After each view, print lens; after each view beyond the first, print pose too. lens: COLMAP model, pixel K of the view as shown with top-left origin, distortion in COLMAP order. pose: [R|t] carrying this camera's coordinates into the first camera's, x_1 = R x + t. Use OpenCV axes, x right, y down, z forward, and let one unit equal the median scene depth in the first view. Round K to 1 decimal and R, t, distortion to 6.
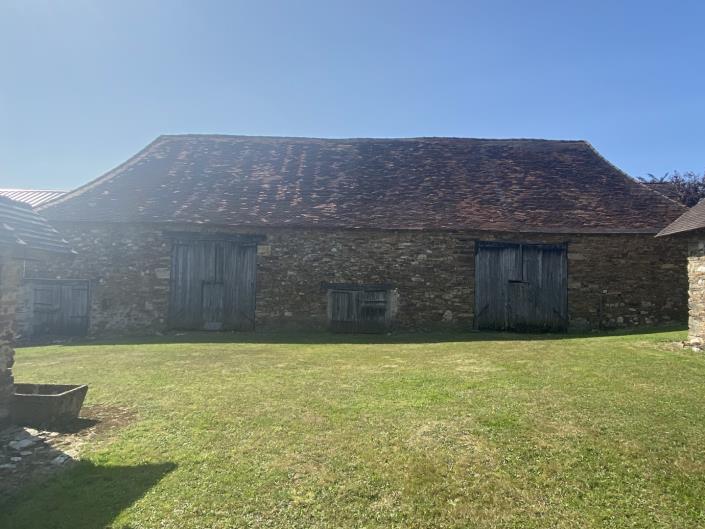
lens RADIAL K [[475.4, 0, 352.5], [0, 475.4, 264.5], [0, 0, 1]] dist [0.004118, -0.000144]
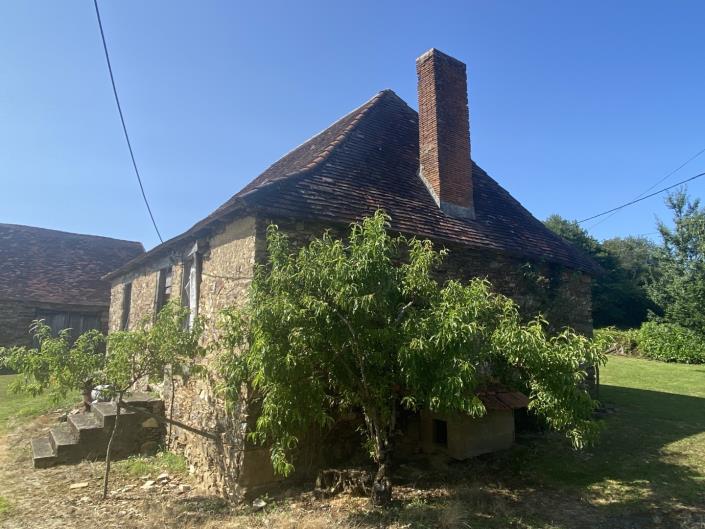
lens RADIAL K [[475.4, 0, 352.5], [0, 475.4, 264.5], [0, 0, 1]] dist [0.004118, -0.000144]
pose [[0.787196, 0.084254, 0.610920, 0.152680], [-0.031778, 0.994849, -0.096255, -0.100900], [-0.615884, 0.056358, 0.785819, -1.107358]]
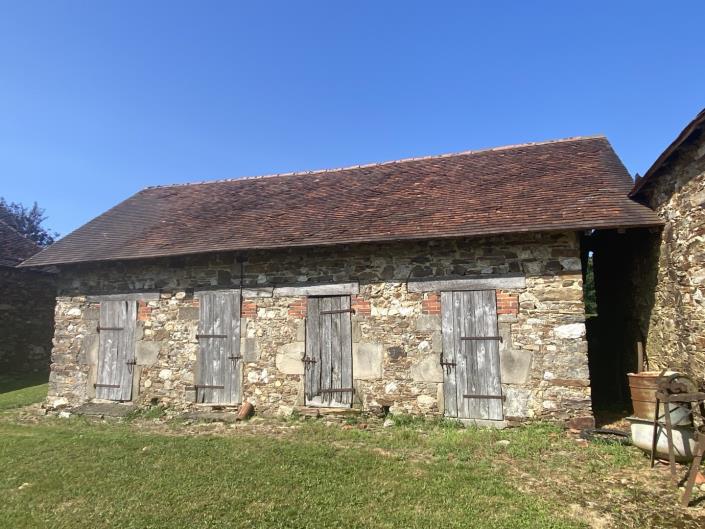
lens RADIAL K [[475.4, 0, 352.5], [0, 475.4, 264.5], [0, 0, 1]] dist [0.004118, -0.000144]
pose [[0.269792, 0.125285, 0.954733, 0.060415], [-0.040212, 0.992101, -0.118825, 0.006243], [-0.962079, -0.006334, 0.272699, 0.289982]]
